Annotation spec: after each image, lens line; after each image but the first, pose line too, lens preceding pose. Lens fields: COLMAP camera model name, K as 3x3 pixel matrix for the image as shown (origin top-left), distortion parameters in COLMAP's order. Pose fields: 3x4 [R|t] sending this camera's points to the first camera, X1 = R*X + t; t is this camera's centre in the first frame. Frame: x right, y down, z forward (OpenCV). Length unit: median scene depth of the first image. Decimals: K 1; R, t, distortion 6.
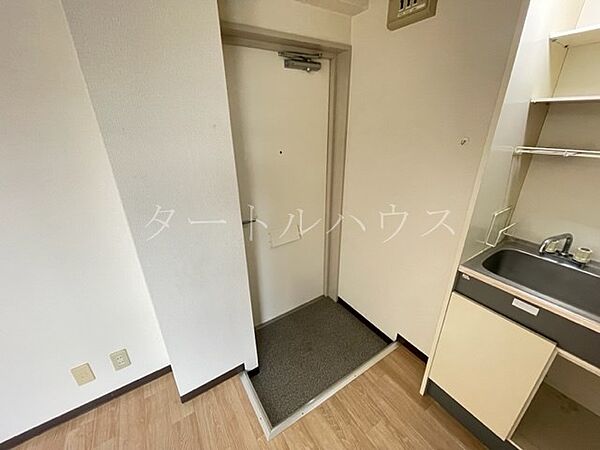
lens RADIAL K [[243.6, 0, 297.9], [0, 243.6, 227.0], [0, 0, 1]] dist [0.001118, -0.001022]
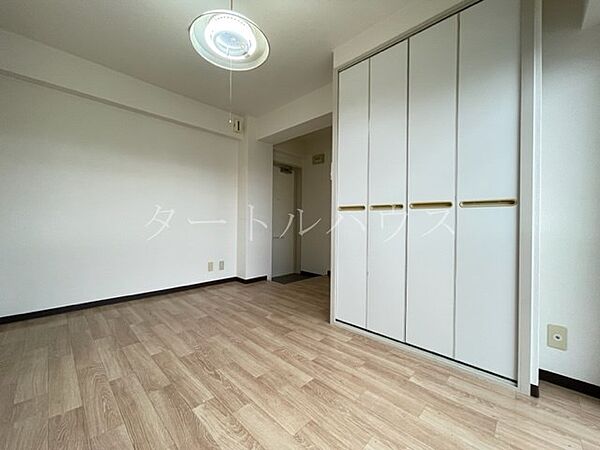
lens RADIAL K [[243.6, 0, 298.3], [0, 243.6, 225.1], [0, 0, 1]] dist [0.001118, -0.001022]
pose [[0.971242, 0.024041, 0.236880, -0.663369], [0.067179, 0.926798, -0.369504, 1.323151], [-0.228423, 0.374791, 0.898529, -1.841632]]
